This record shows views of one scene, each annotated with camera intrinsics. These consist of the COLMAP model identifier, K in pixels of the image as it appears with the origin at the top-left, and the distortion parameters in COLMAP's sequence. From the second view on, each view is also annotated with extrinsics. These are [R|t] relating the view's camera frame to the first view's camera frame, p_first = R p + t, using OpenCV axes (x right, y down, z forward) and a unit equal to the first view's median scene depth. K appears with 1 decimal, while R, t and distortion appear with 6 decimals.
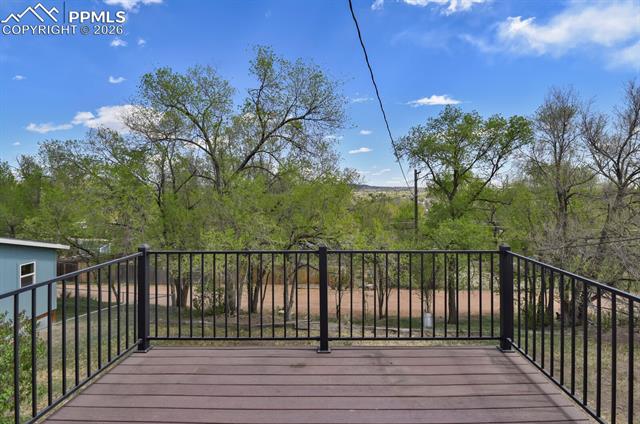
lens RADIAL K [[313.5, 0, 320.0], [0, 313.5, 184.3], [0, 0, 1]] dist [-0.060388, 0.000194]
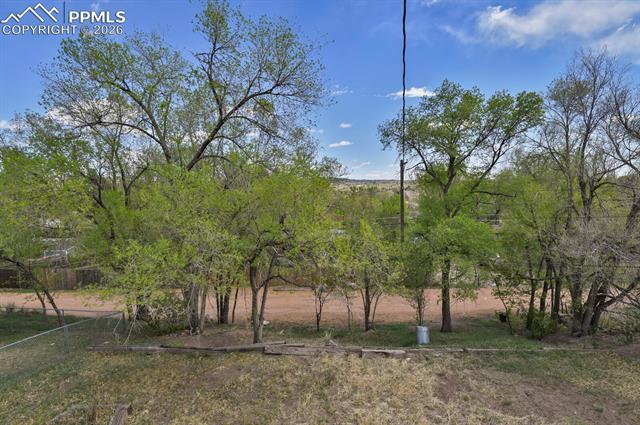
lens RADIAL K [[313.5, 0, 320.0], [0, 313.5, 184.8], [0, 0, 1]] dist [-0.060388, 0.000194]
pose [[0.998036, -0.015549, 0.060690, 0.016581], [0.014302, 0.999679, 0.020916, 0.004689], [-0.060996, -0.020007, 0.997937, 0.154876]]
